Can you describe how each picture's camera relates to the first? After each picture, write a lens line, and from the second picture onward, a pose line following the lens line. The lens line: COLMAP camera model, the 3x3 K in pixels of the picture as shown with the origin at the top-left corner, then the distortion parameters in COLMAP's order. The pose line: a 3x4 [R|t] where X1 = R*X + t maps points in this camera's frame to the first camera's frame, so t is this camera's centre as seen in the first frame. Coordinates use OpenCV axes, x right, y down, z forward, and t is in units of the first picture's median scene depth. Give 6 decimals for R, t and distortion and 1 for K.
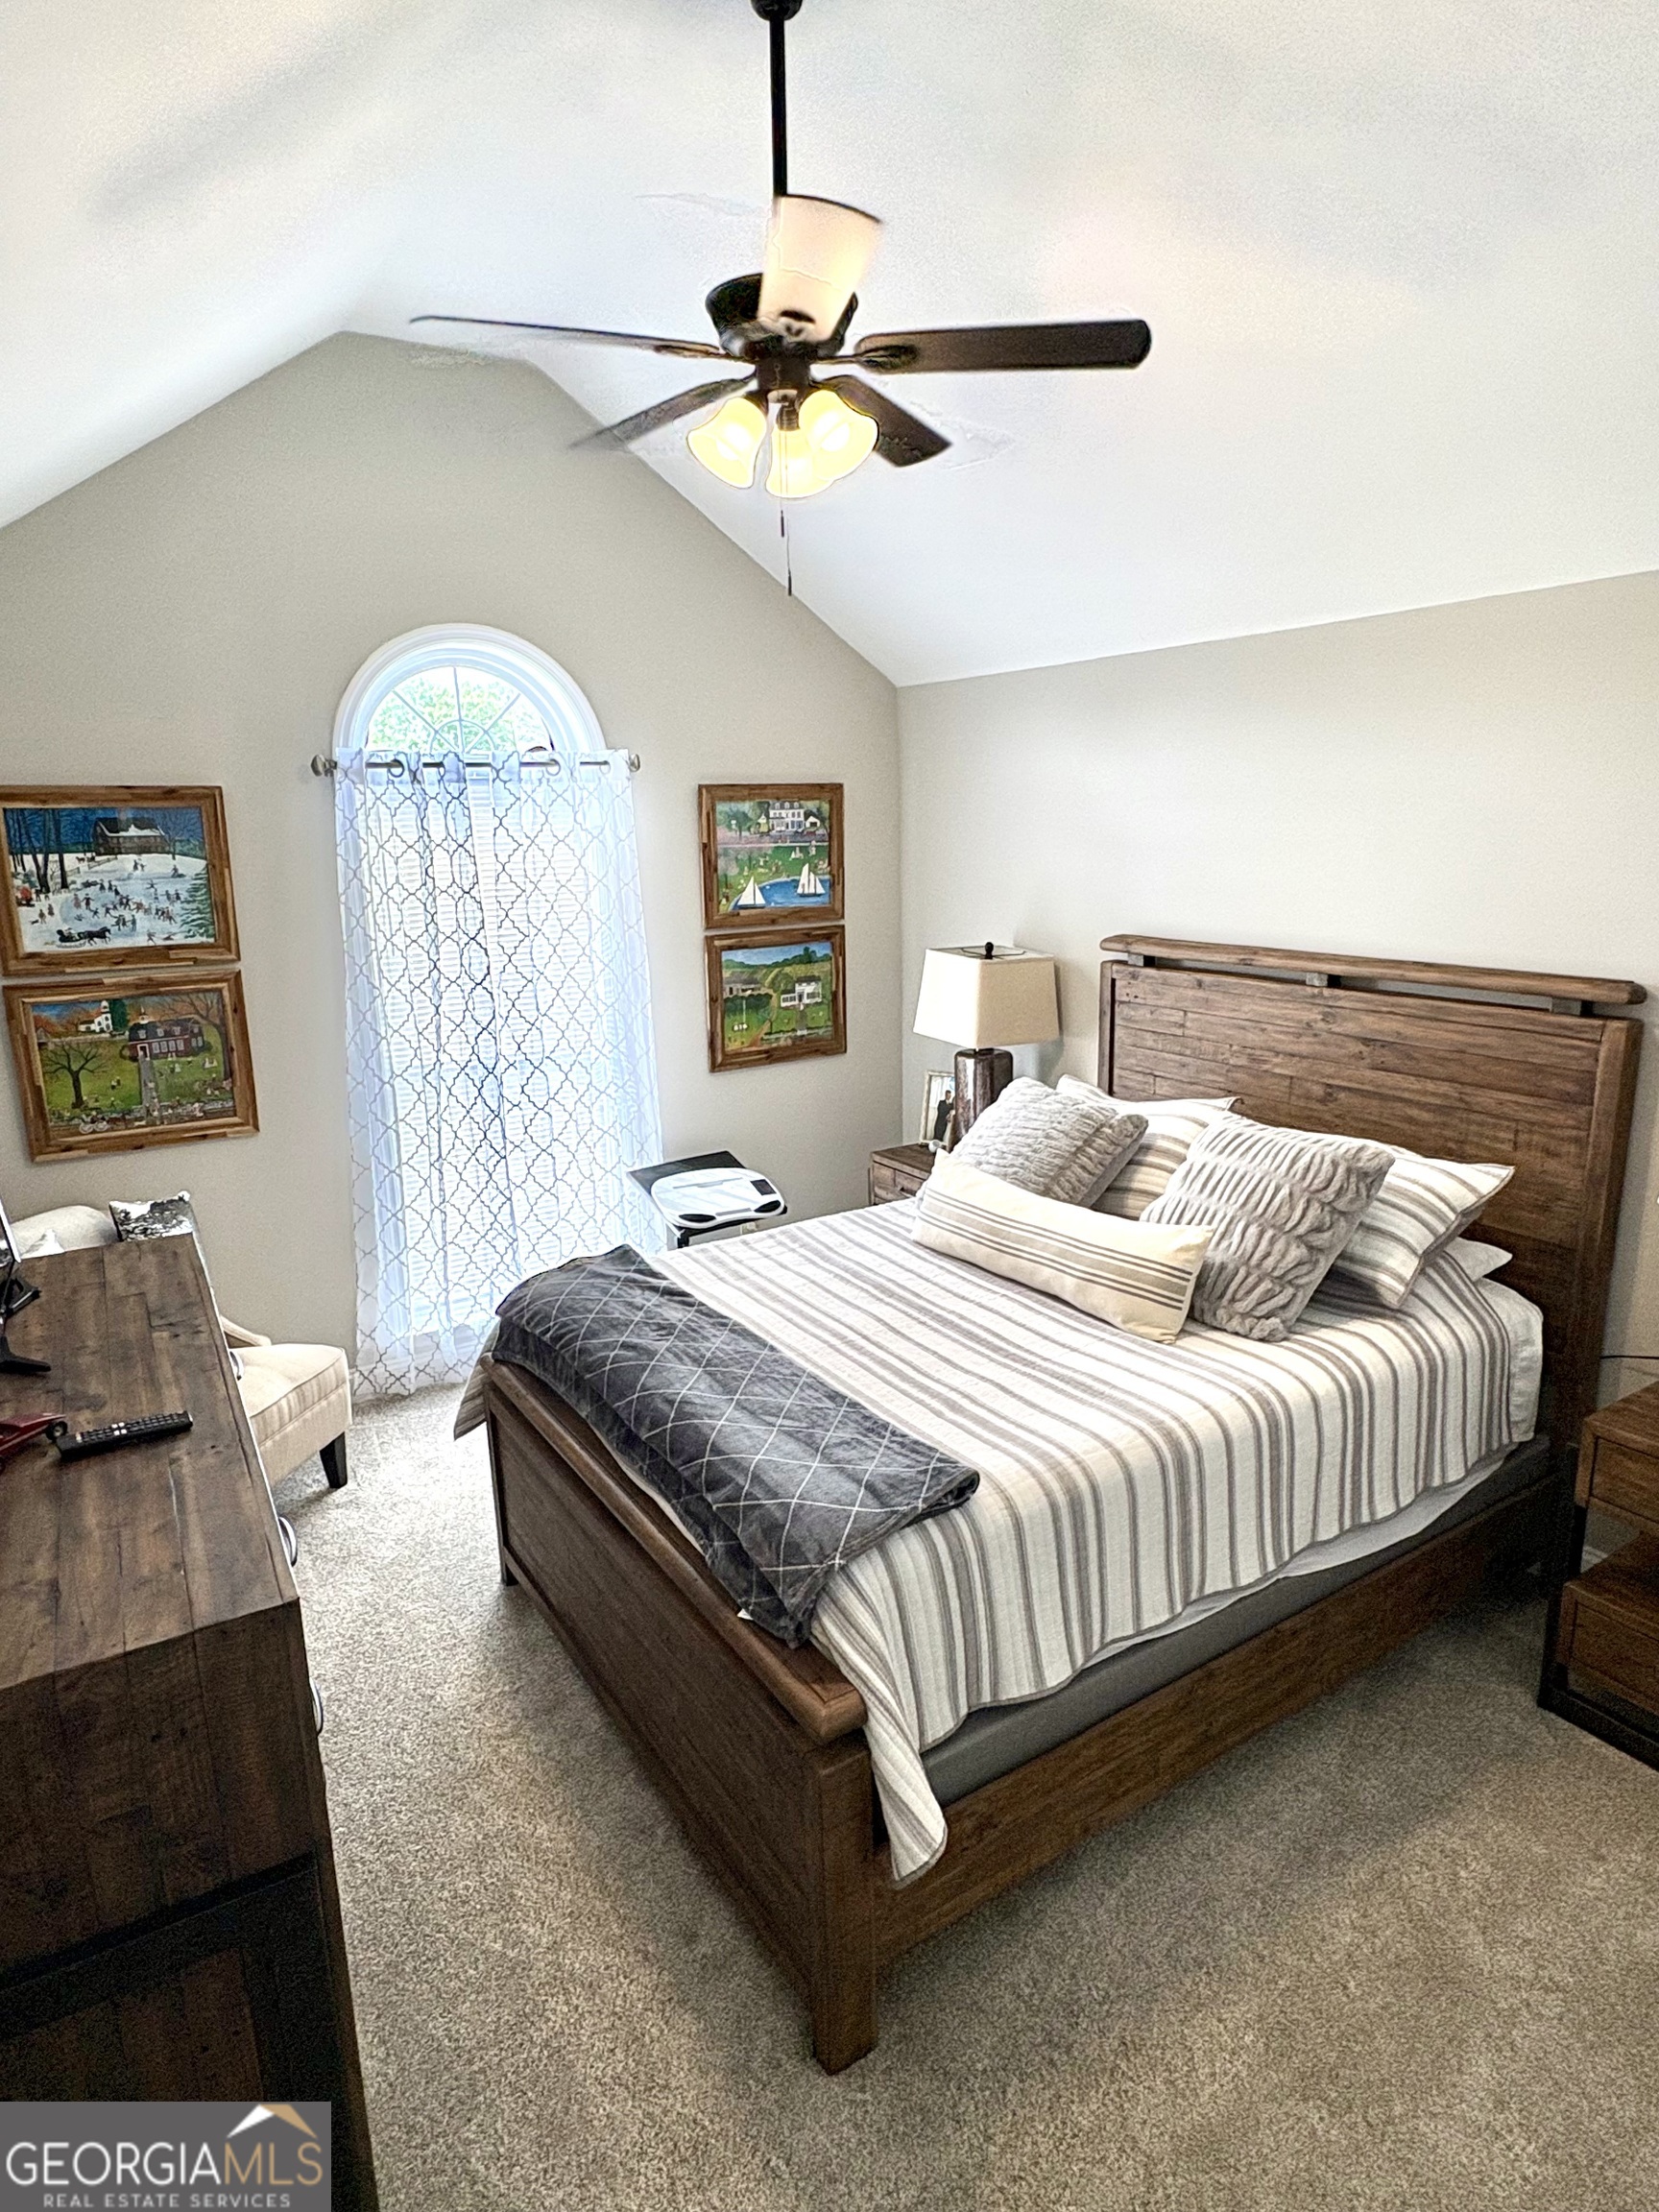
lens RADIAL K [[1262.1, 0, 829.5], [0, 1262.1, 1106.0], [0, 0, 1]] dist [0.005321, 0.000894]
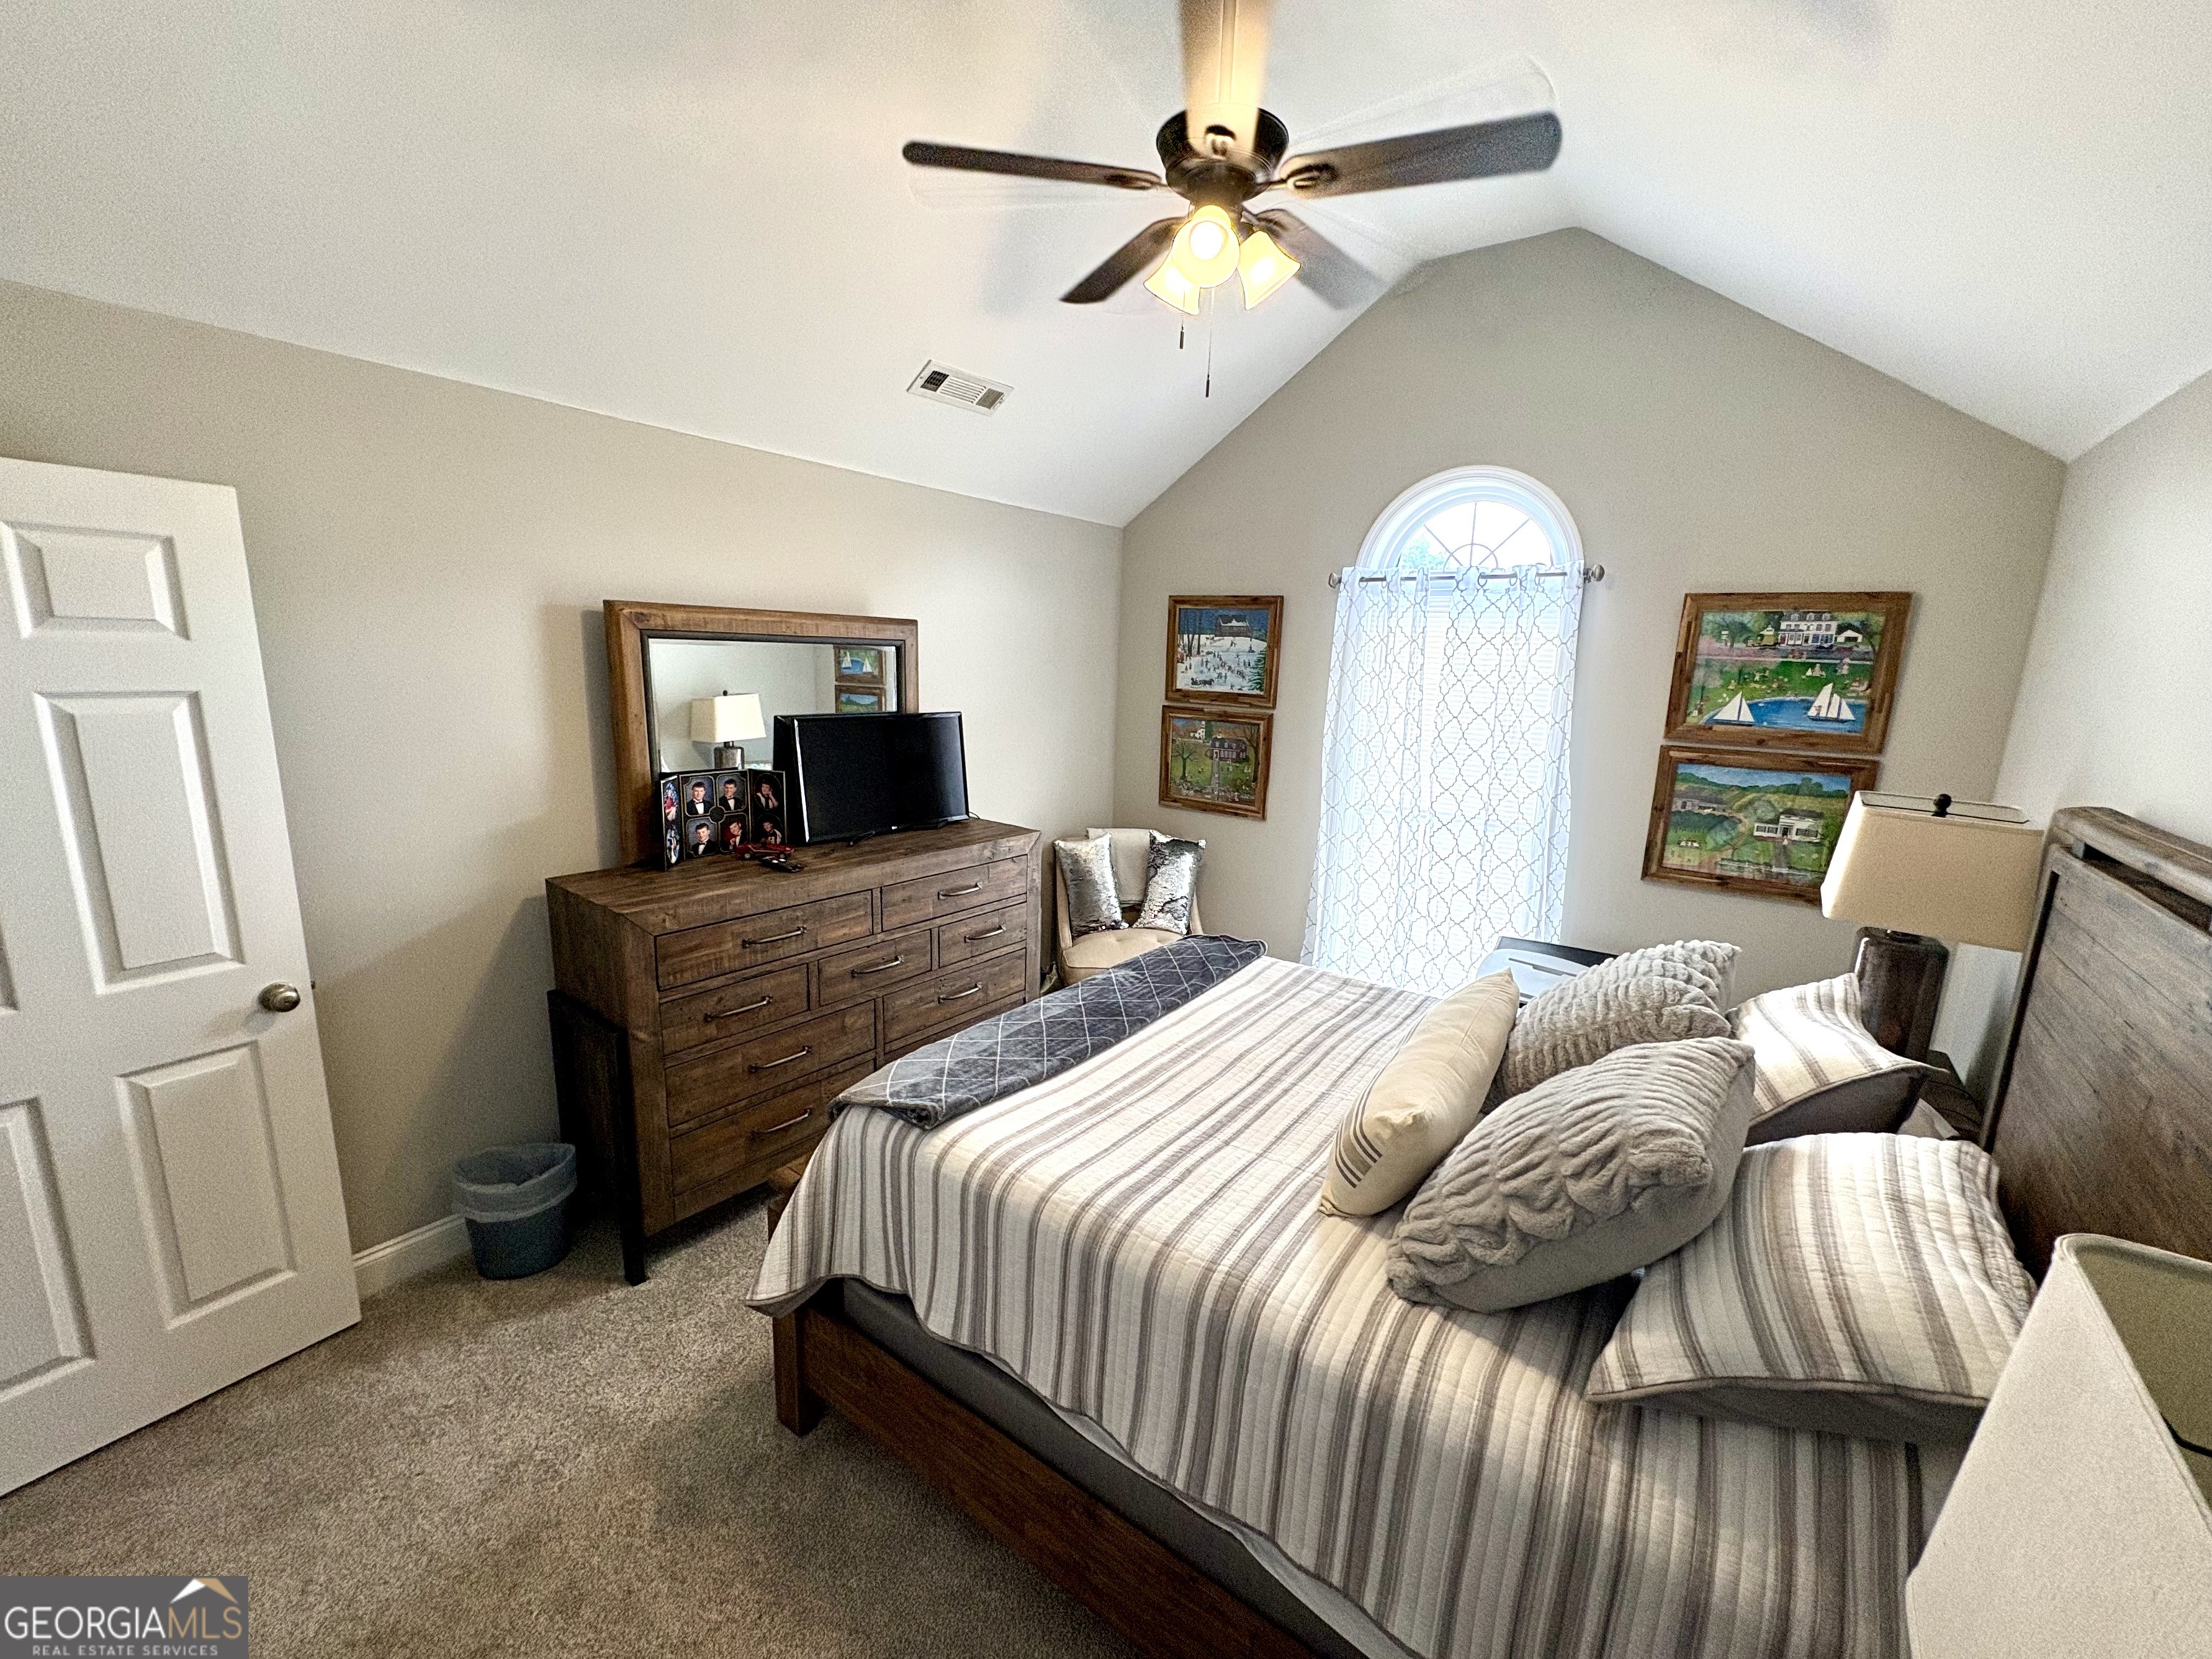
lens RADIAL K [[878.8, 0, 1106.0], [0, 878.8, 829.5], [0, 0, 1]] dist [-0.000706, -0.000075]
pose [[0.368153, 0.220136, -0.903329, 0.388308], [-0.248415, 0.959536, 0.132591, -0.053646], [0.895965, 0.175587, 0.407941, 0.335751]]
